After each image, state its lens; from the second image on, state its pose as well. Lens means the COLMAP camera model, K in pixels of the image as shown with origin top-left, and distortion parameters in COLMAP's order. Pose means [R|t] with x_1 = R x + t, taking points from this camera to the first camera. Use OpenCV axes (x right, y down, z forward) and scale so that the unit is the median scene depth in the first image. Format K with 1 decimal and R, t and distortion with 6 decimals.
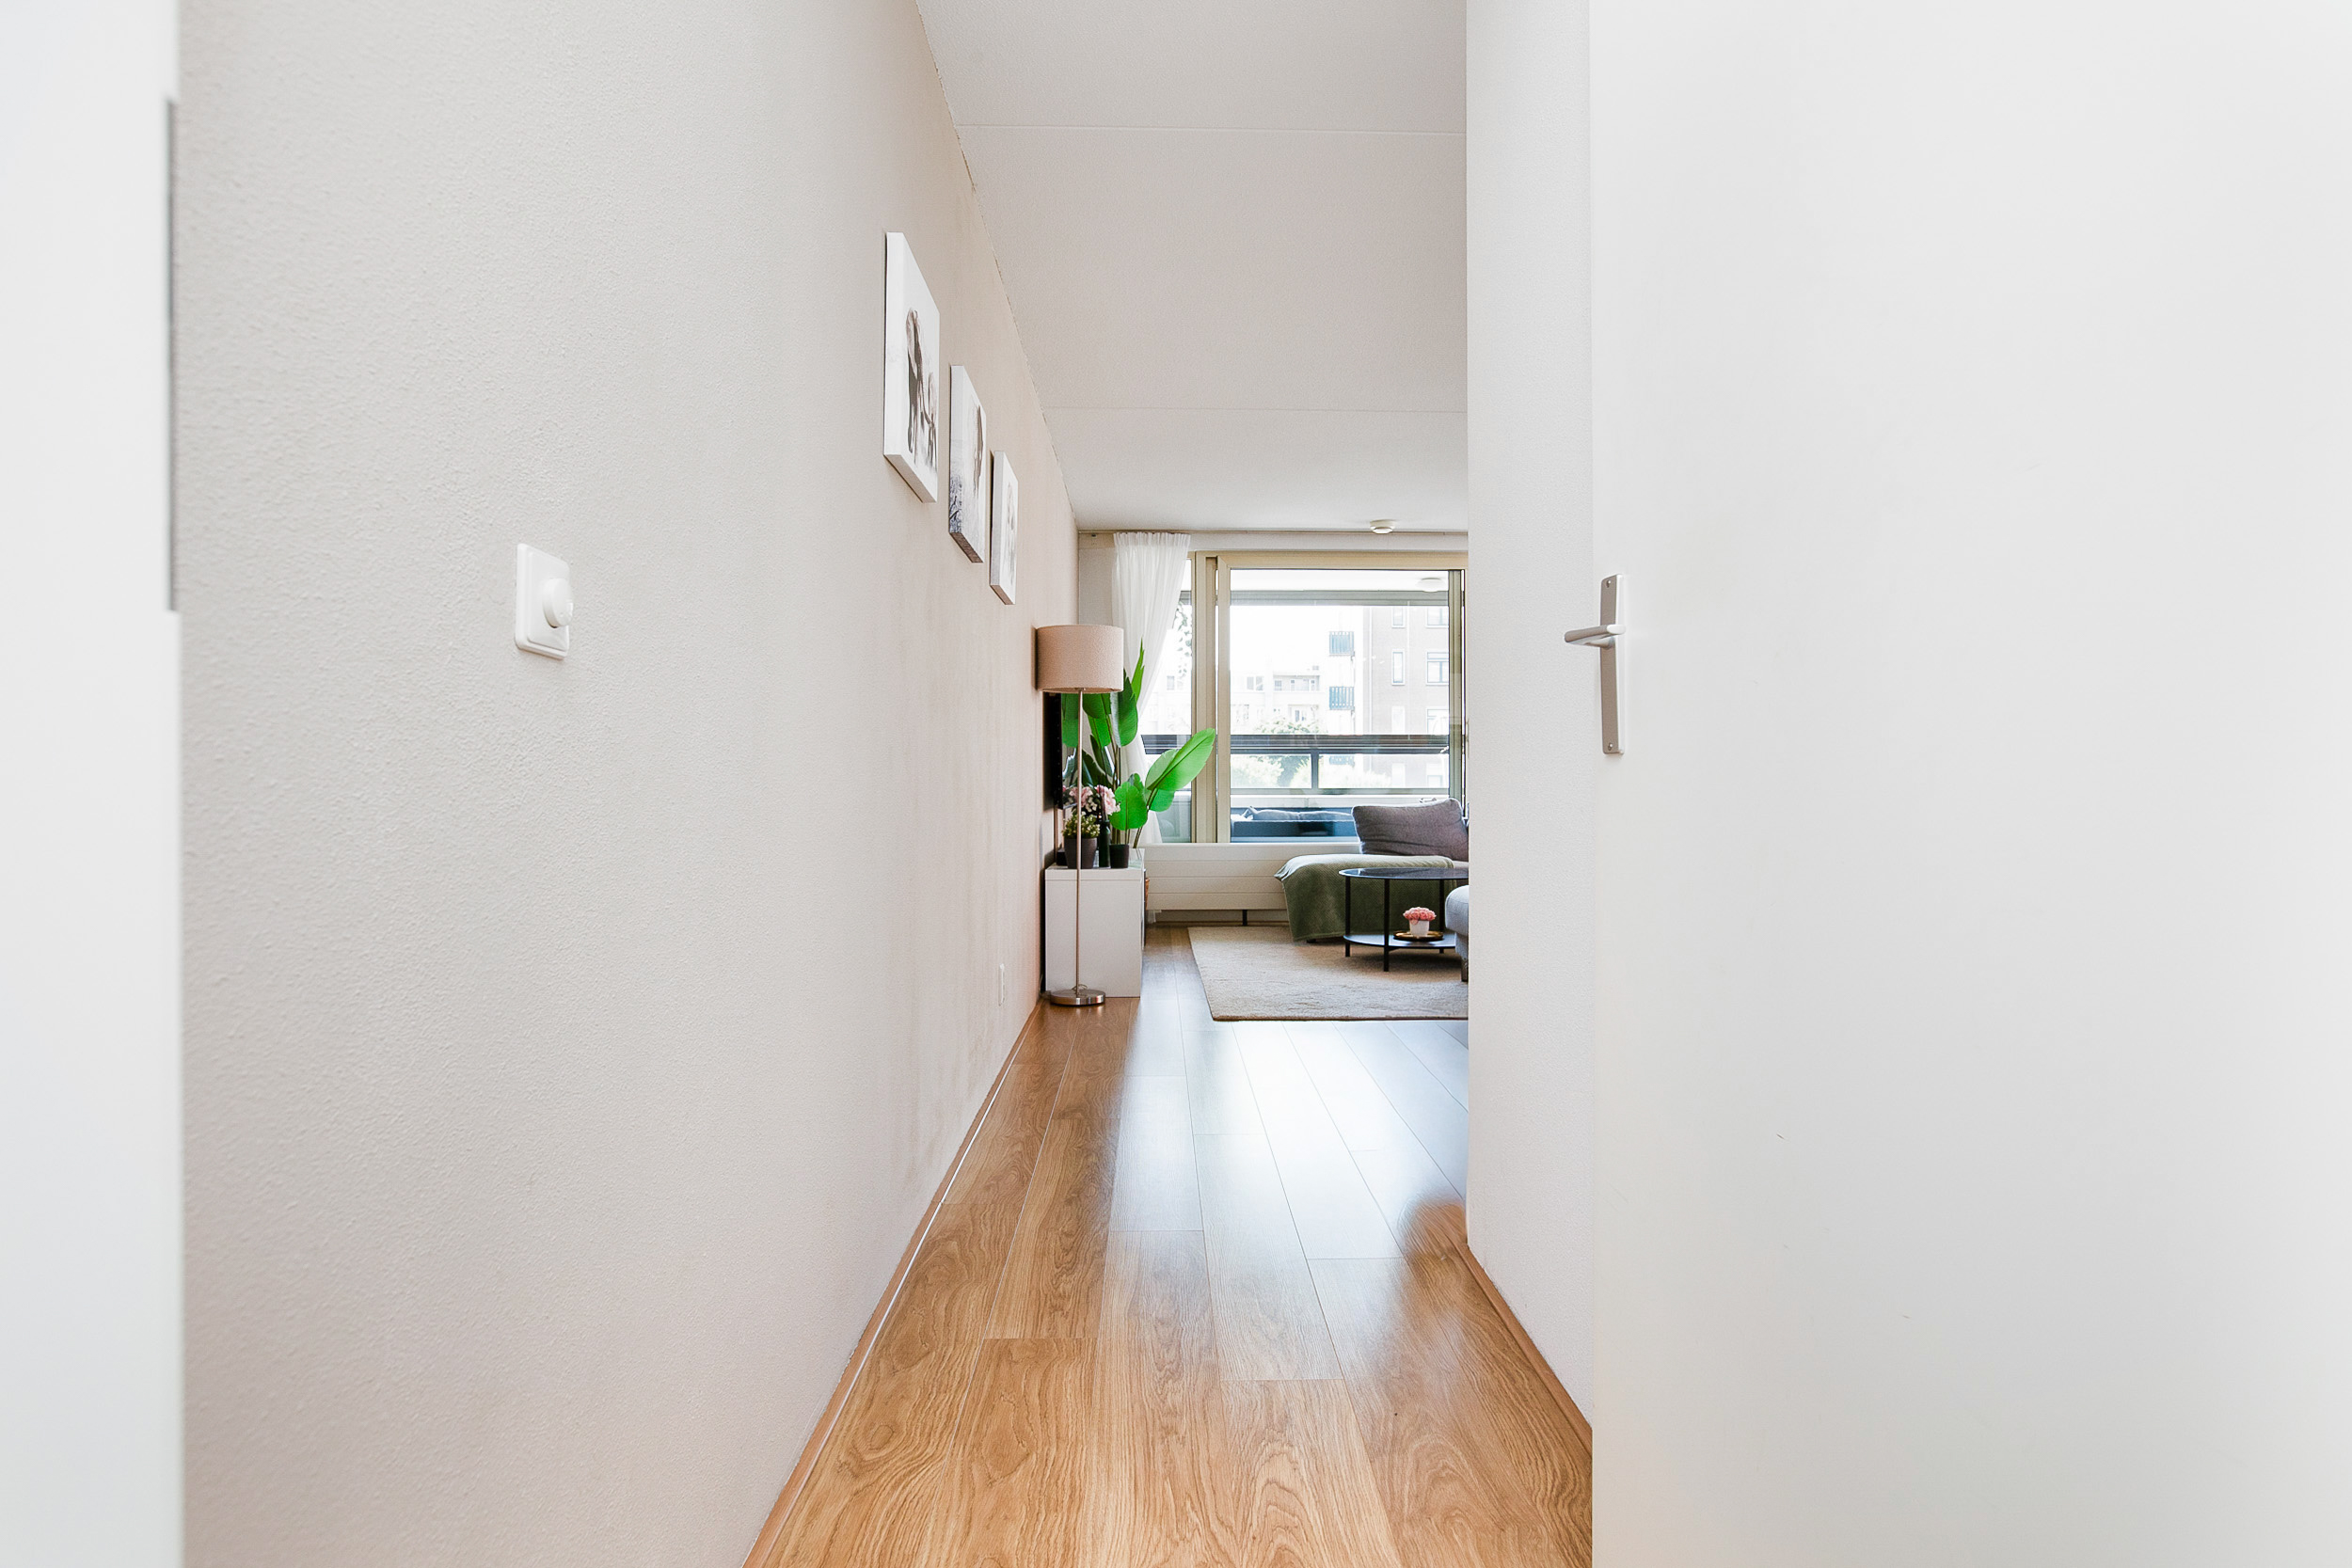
lens RADIAL K [[1317.0, 0, 1176.0], [0, 1317.0, 784.0], [0, 0, 1]] dist [-0.016741, 0.000900]
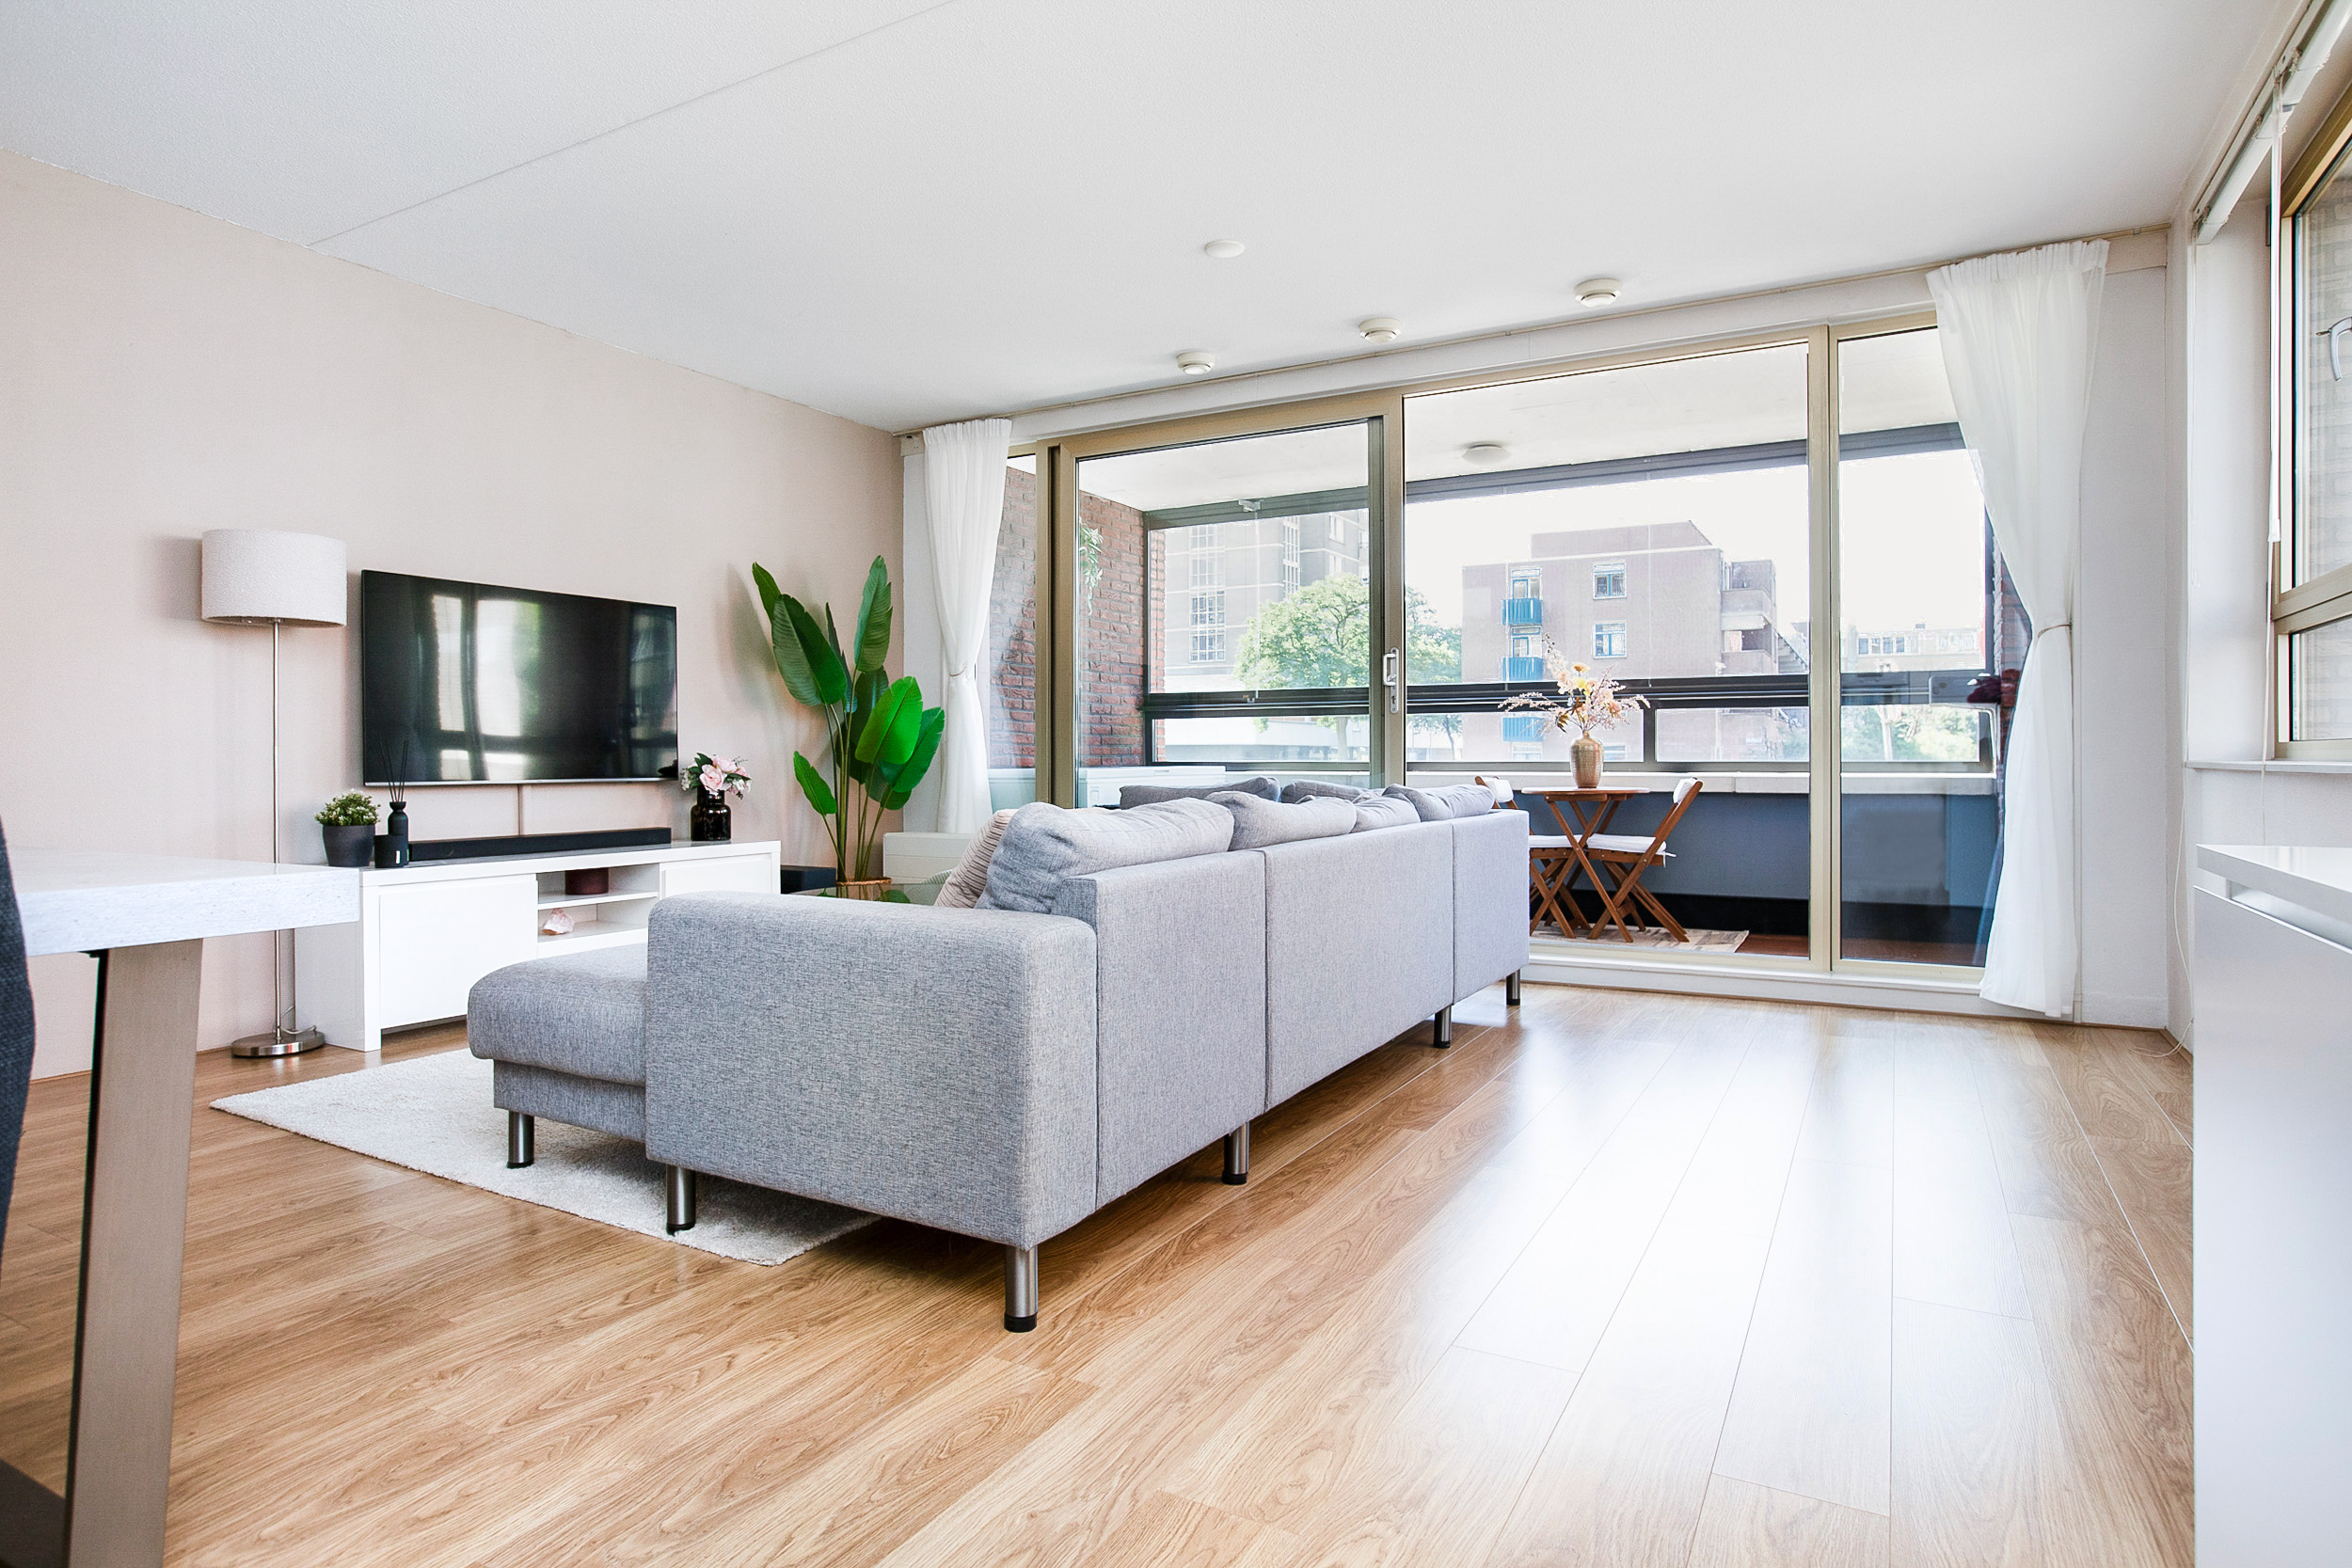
lens RADIAL K [[1293.0, 0, 1186.1], [0, 1293.0, 772.3], [0, 0, 1]] dist [-0.003299, -0.000105]
pose [[0.863050, 0.005141, -0.505092, 0.506714], [-0.001338, 0.999968, 0.007893, 0.004313], [0.505116, -0.006136, 0.863029, 0.456813]]
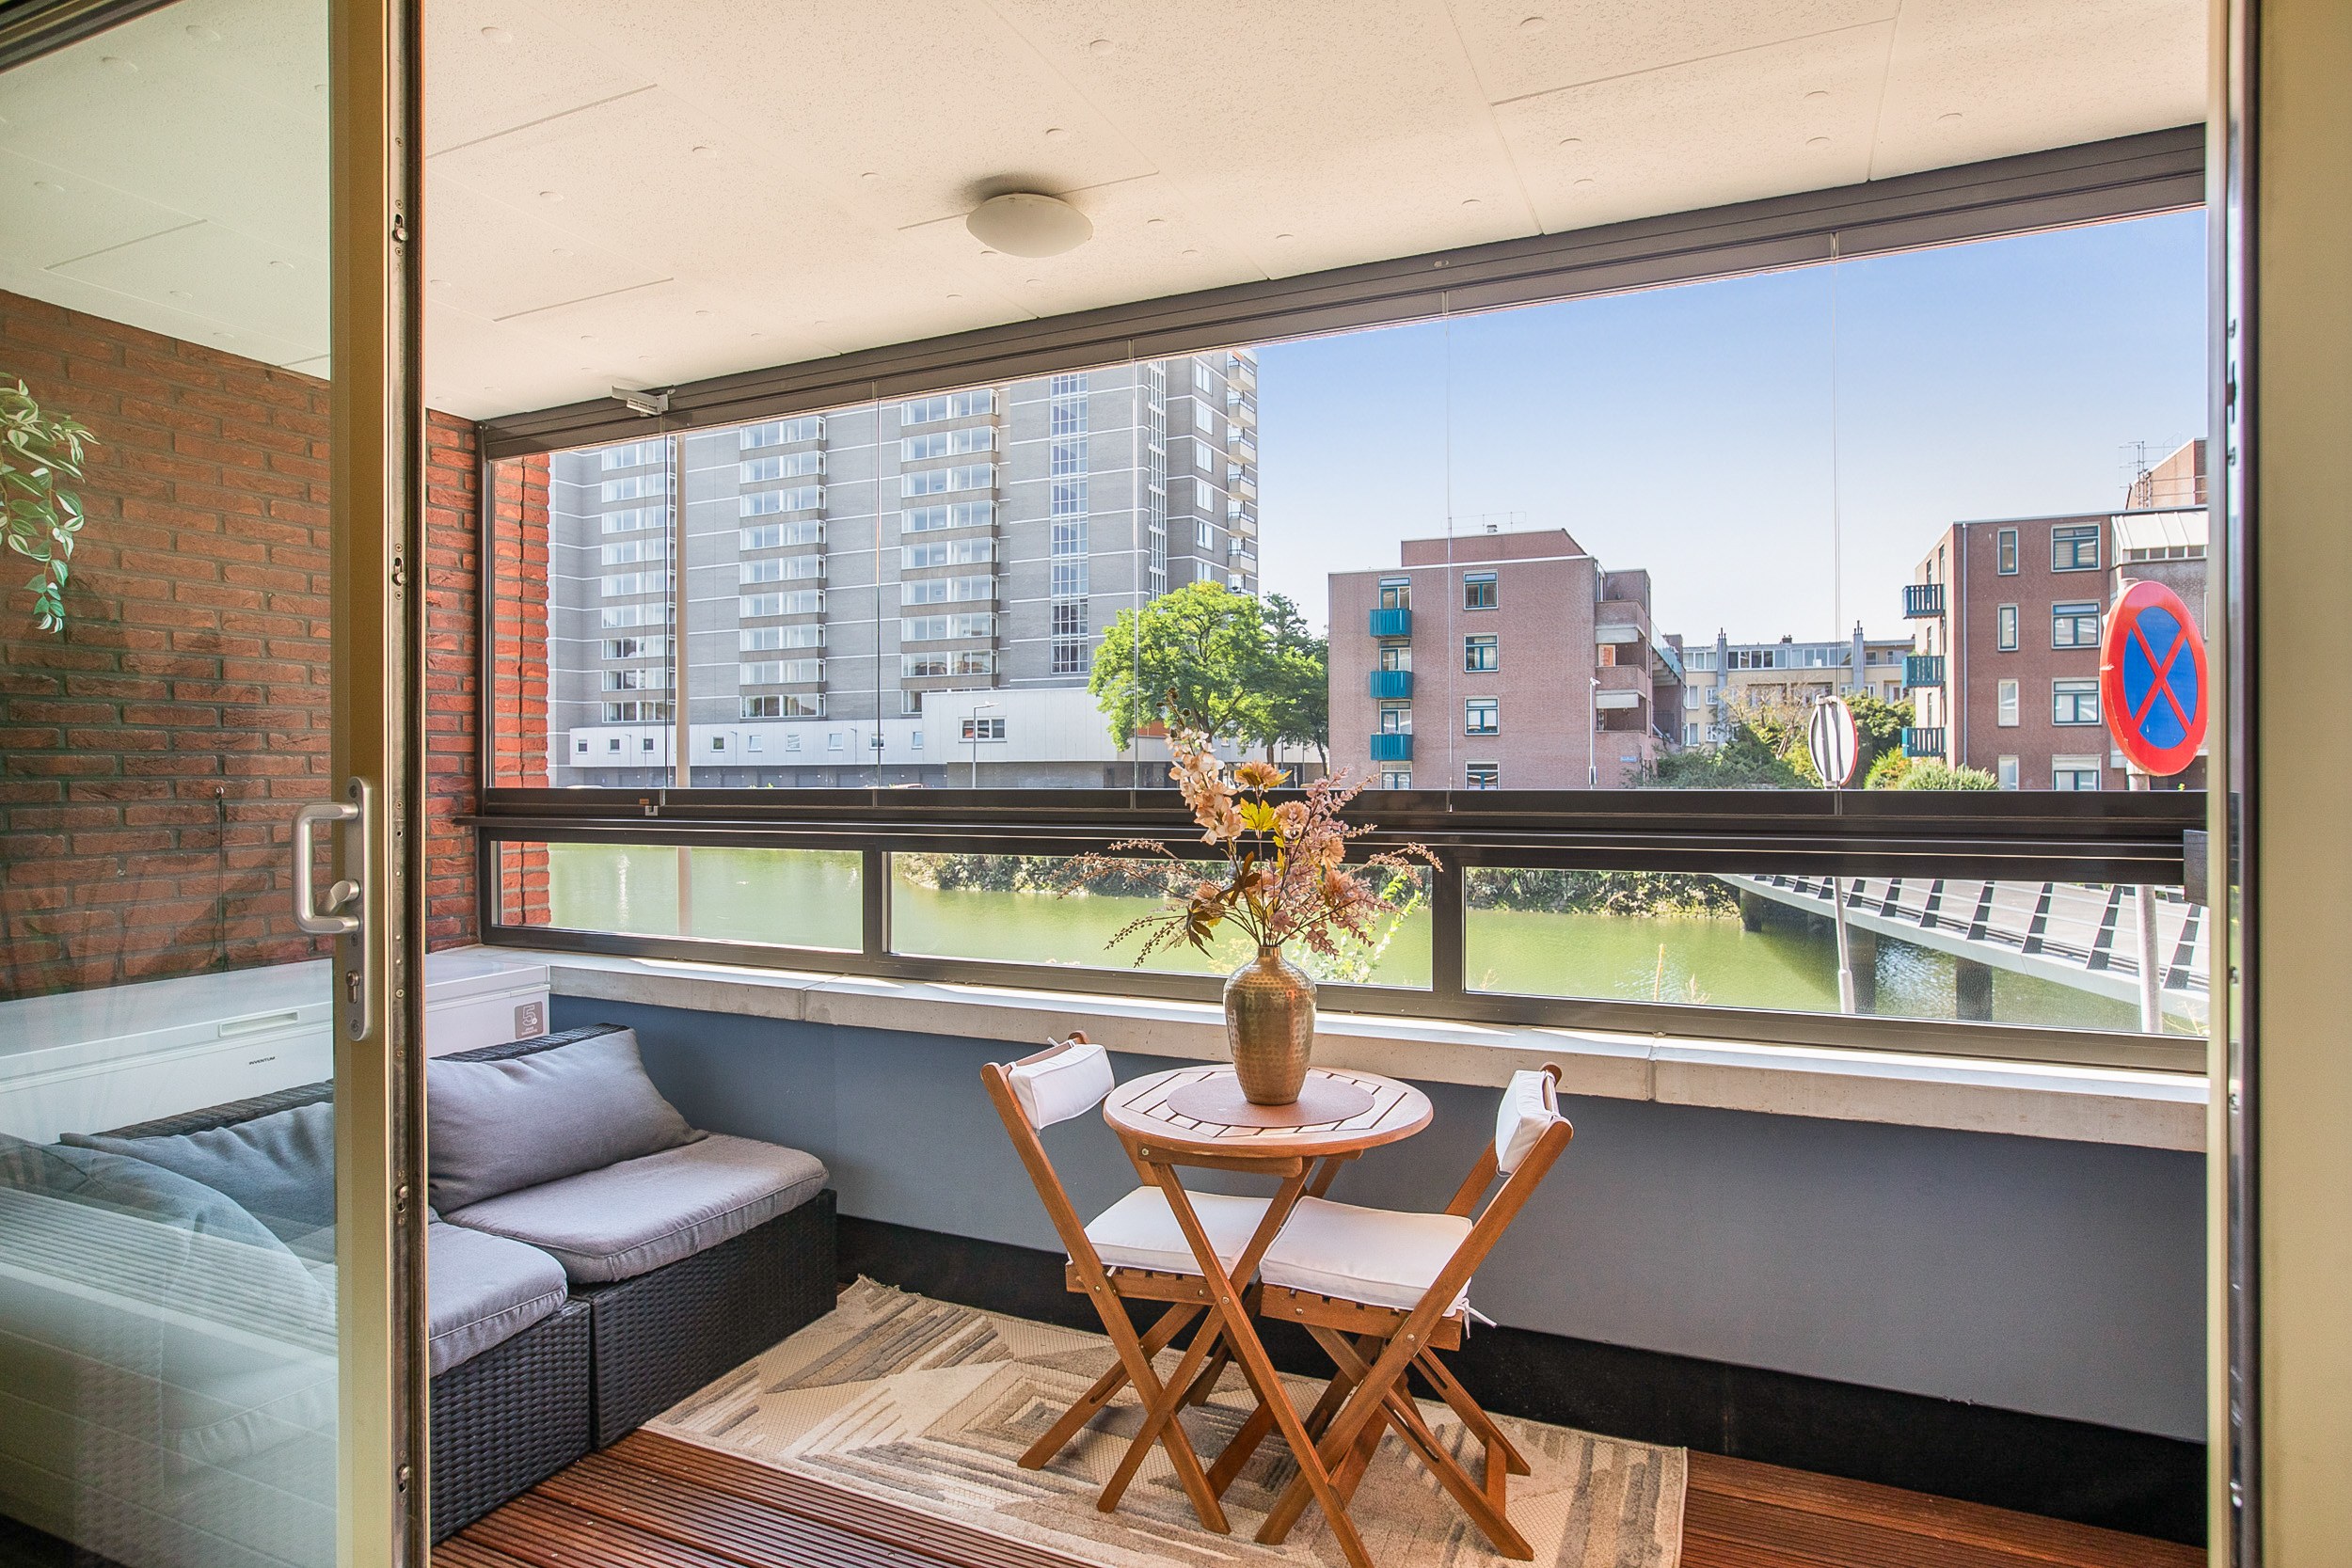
lens RADIAL K [[1317.0, 0, 1176.0], [0, 1317.0, 784.0], [0, 0, 1]] dist [-0.016741, 0.000900]
pose [[0.902526, 0.000631, -0.430634, 0.426602], [0.002935, 0.999967, 0.007615, -0.057032], [0.430625, -0.008137, 0.902494, 0.999254]]
